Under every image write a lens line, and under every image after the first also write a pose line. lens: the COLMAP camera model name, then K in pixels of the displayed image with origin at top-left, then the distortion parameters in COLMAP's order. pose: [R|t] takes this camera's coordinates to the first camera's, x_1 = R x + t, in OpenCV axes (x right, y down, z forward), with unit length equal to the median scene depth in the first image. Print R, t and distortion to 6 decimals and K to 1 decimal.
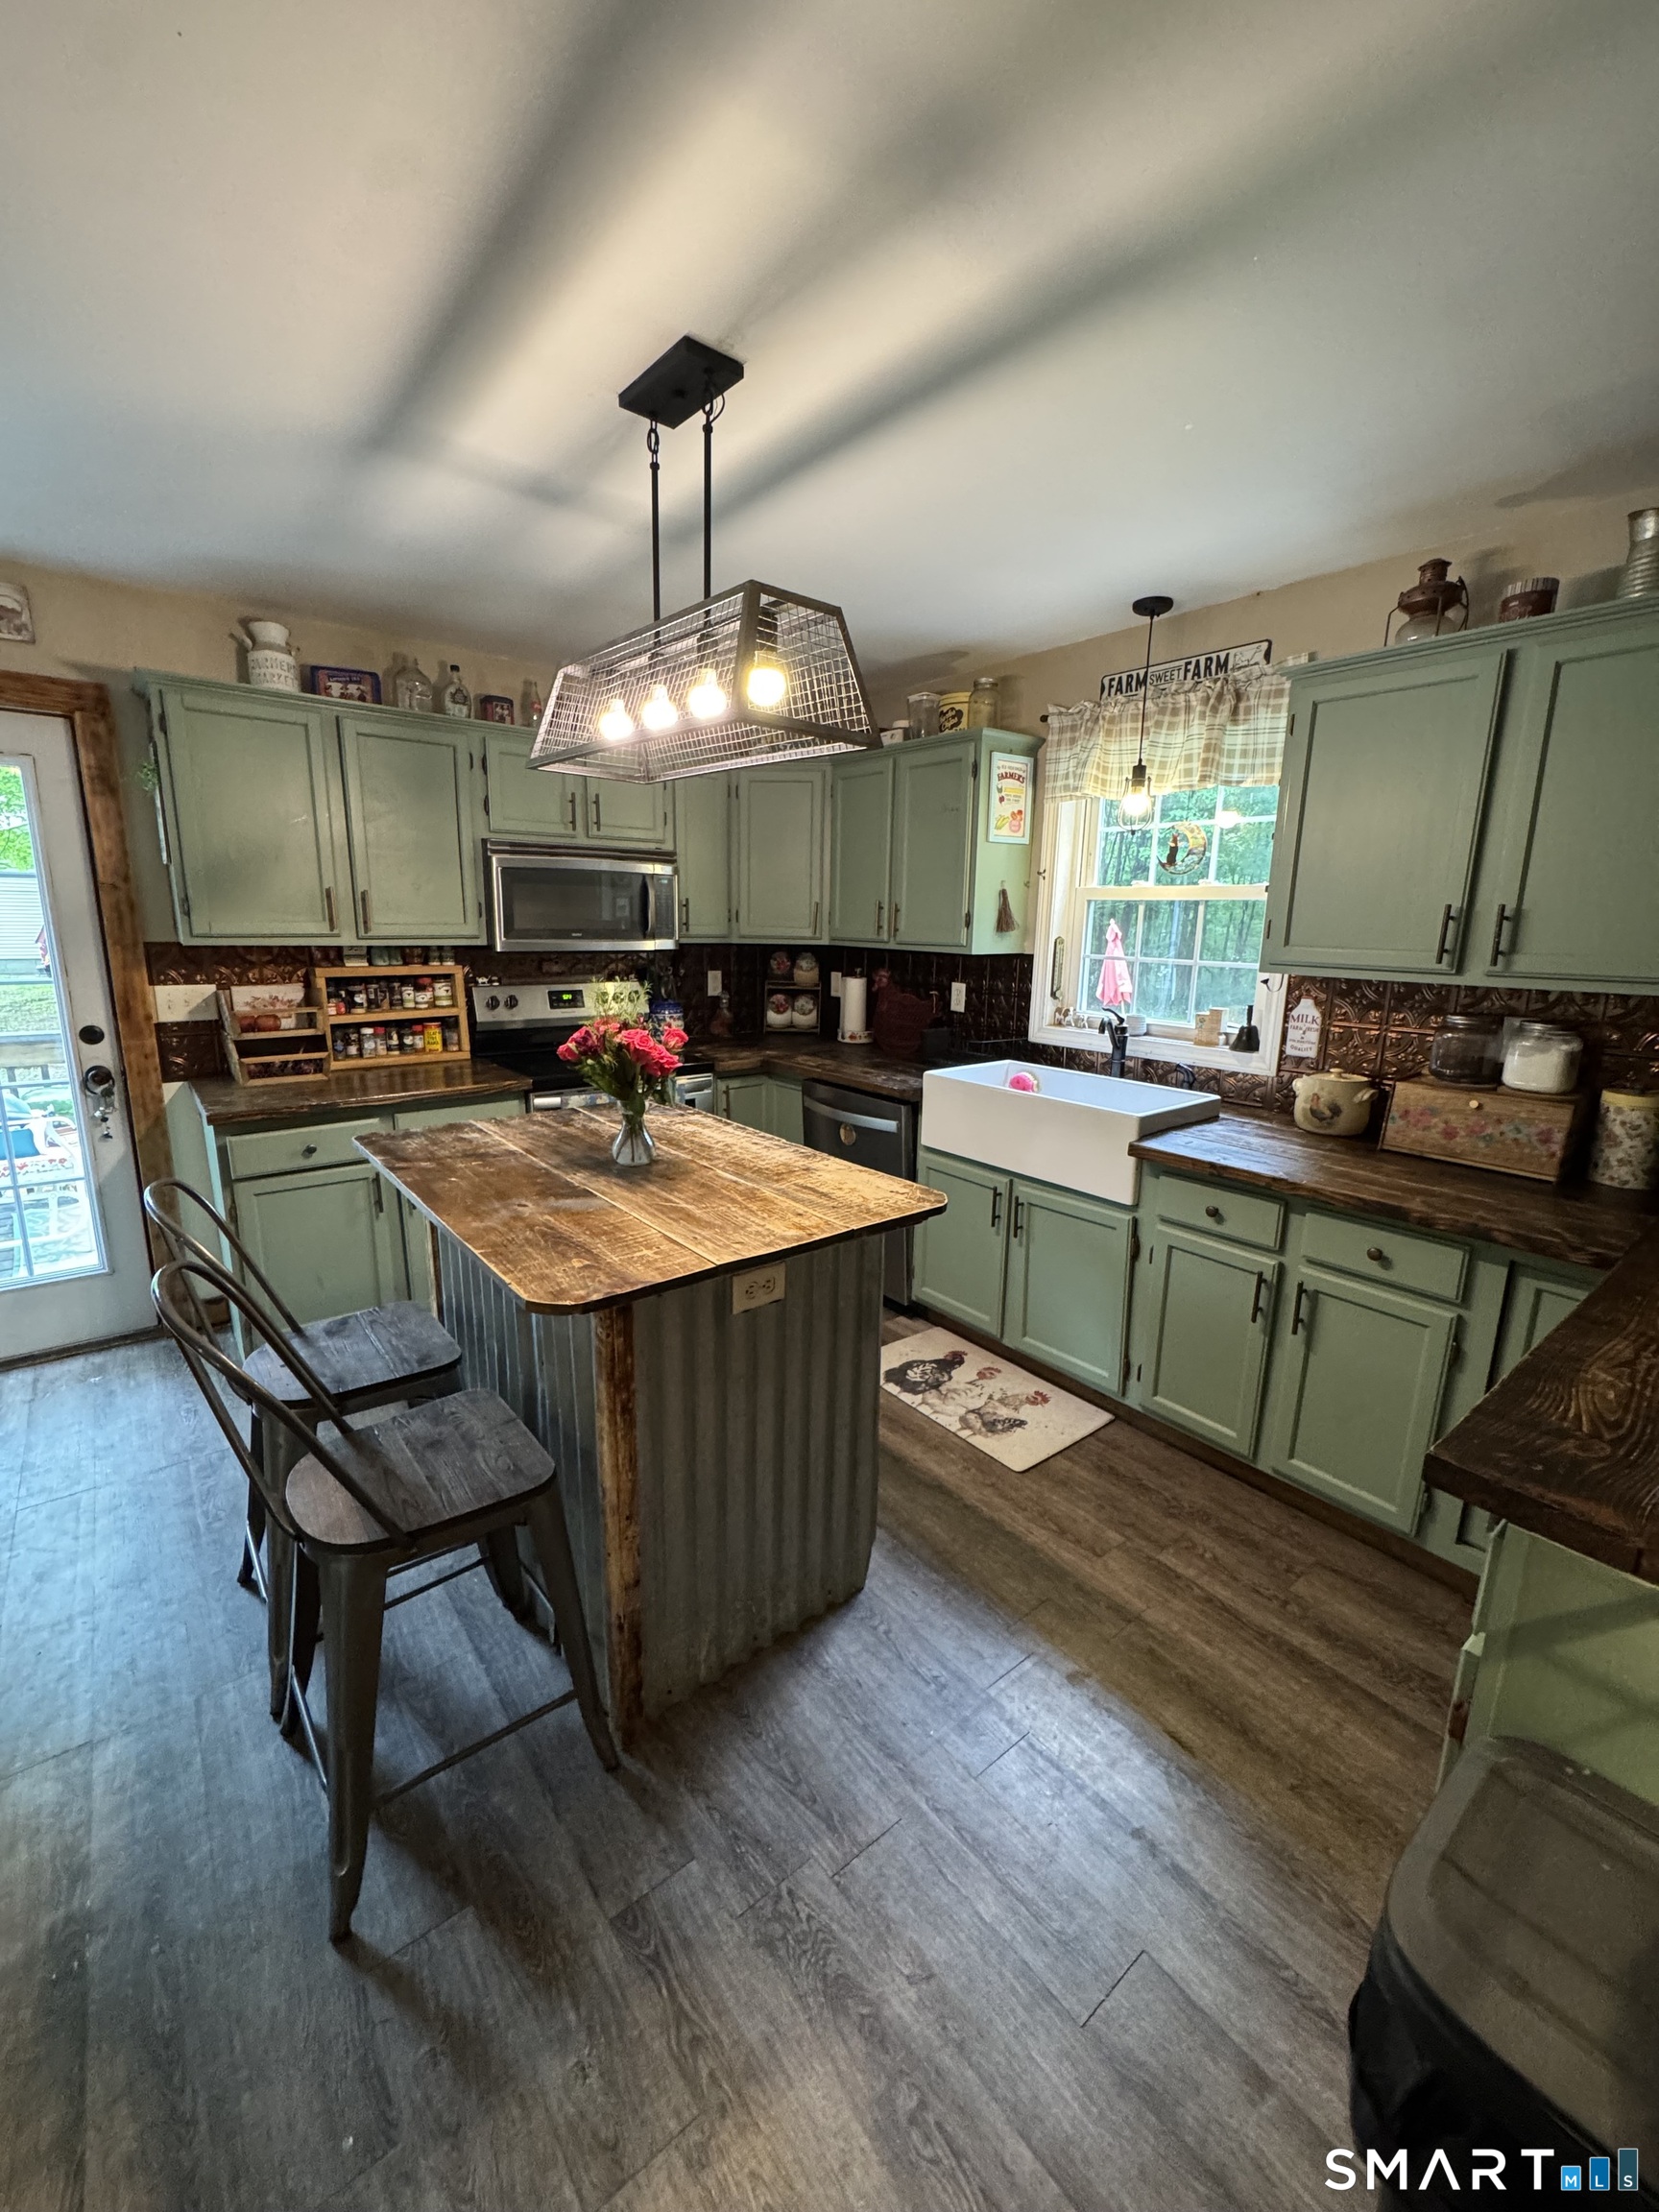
lens RADIAL K [[886.1, 0, 832.6], [0, 886.1, 1102.1], [0, 0, 1]] dist [-0.004471, 0.000351]
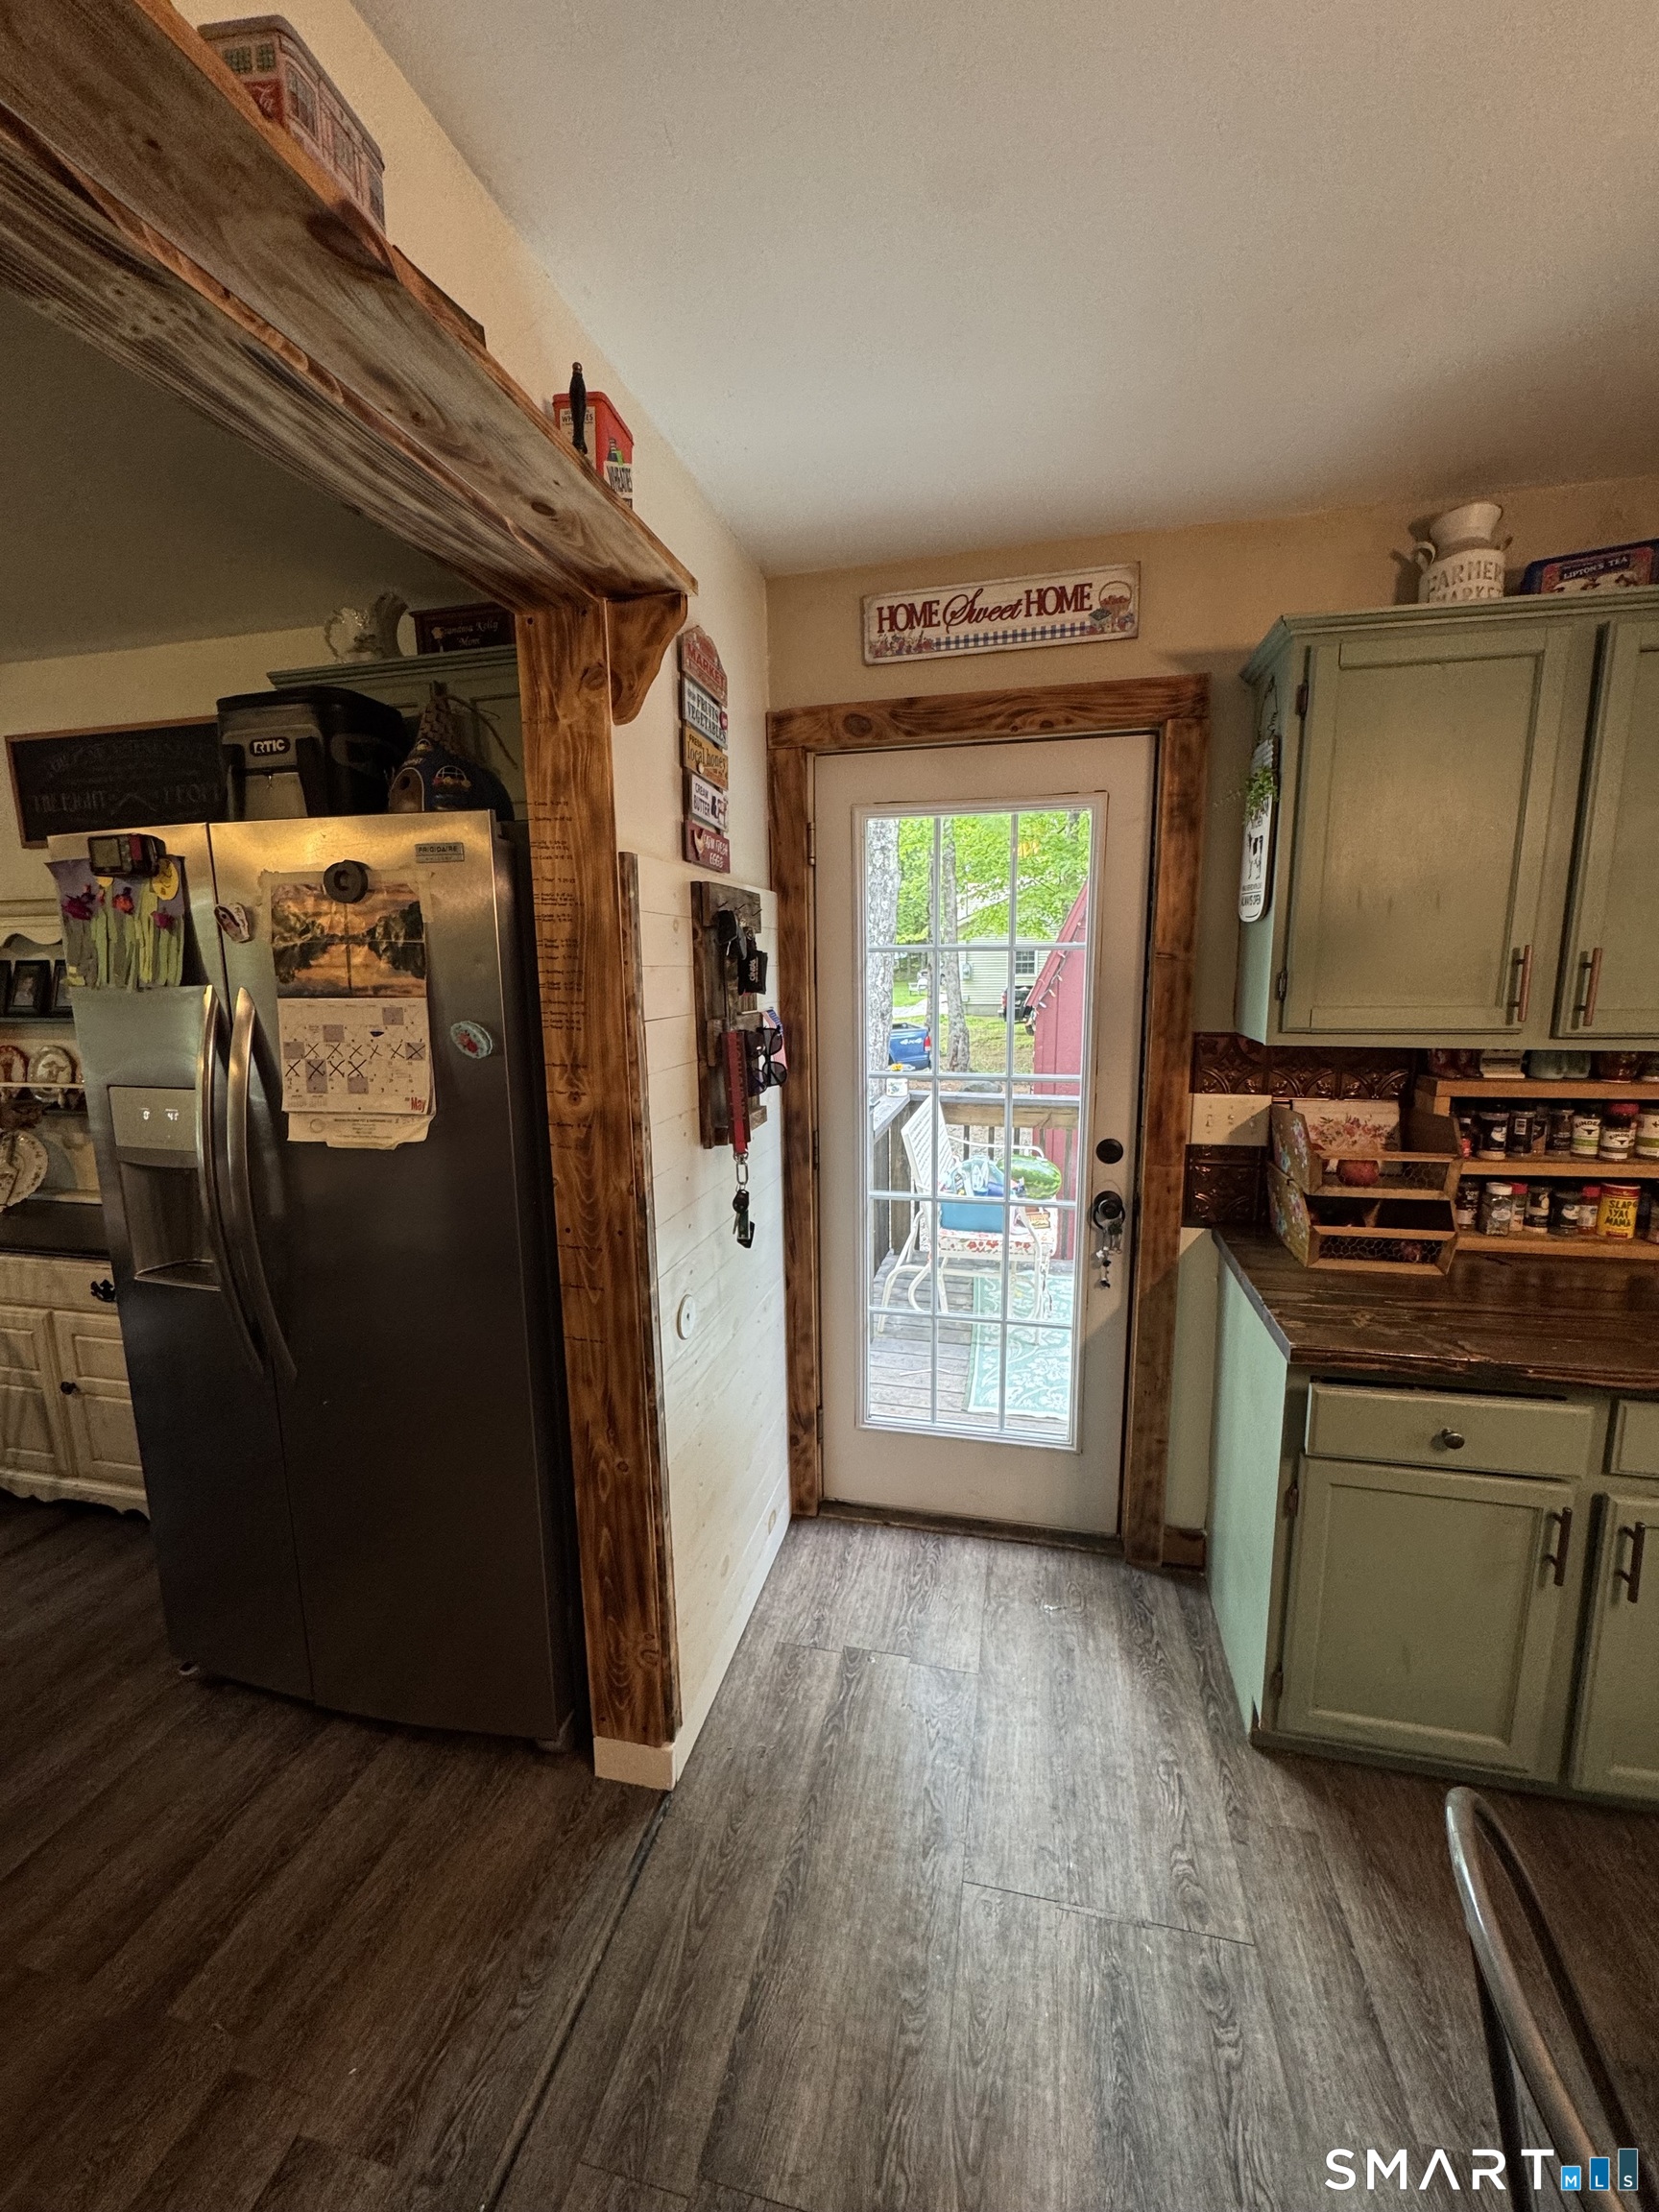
lens RADIAL K [[886.1, 0, 820.3], [0, 886.1, 1110.4], [0, 0, 1]] dist [-0.004471, 0.000351]
pose [[0.607634, 0.107209, -0.786948, -0.376687], [-0.140509, 0.989729, 0.026342, -0.091722], [0.781690, 0.094567, 0.616456, 0.317083]]
